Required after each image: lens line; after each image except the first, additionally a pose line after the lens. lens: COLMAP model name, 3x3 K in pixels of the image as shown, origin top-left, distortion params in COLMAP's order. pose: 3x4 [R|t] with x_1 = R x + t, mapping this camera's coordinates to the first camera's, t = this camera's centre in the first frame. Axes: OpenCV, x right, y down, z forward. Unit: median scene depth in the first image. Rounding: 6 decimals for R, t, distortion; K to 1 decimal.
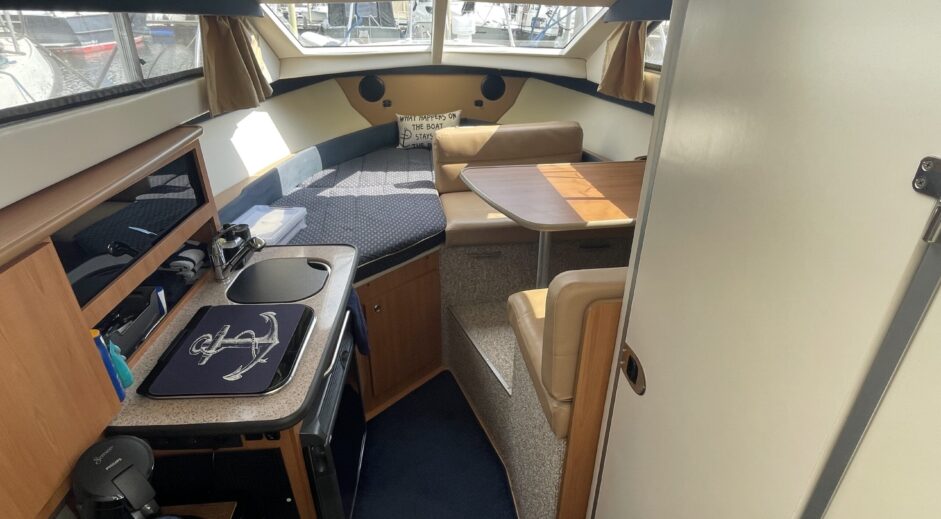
lens RADIAL K [[496.6, 0, 472.4], [0, 496.6, 260.3], [0, 0, 1]] dist [-0.001277, -0.001139]
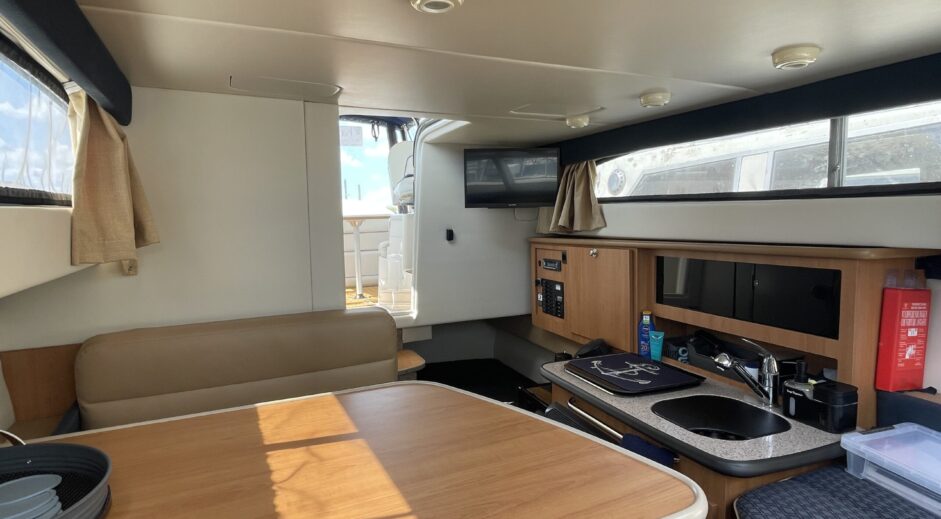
lens RADIAL K [[496.6, 0, 471.7], [0, 496.6, 259.3], [0, 0, 1]] dist [-0.001277, -0.001139]
pose [[-0.953803, 0.038443, -0.297962, 0.174777], [-0.122520, 0.855785, 0.502613, -0.399690], [0.274313, 0.515901, -0.811541, 1.034997]]
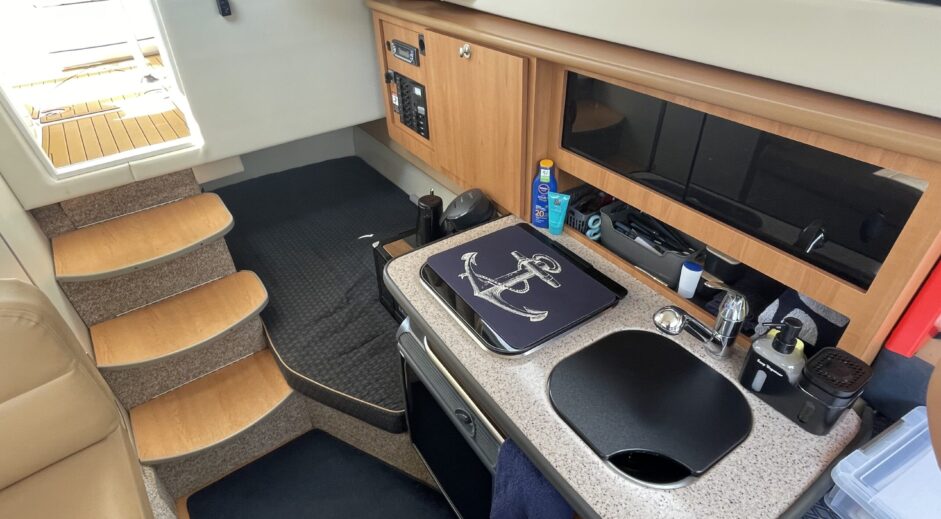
lens RADIAL K [[496.6, 0, 475.3], [0, 496.6, 261.3], [0, 0, 1]] dist [-0.001277, -0.001139]
pose [[-0.864025, 0.307579, -0.398567, -0.046928], [-0.212093, 0.495612, 0.842250, -0.317249], [0.456593, 0.812259, -0.362985, 0.720663]]
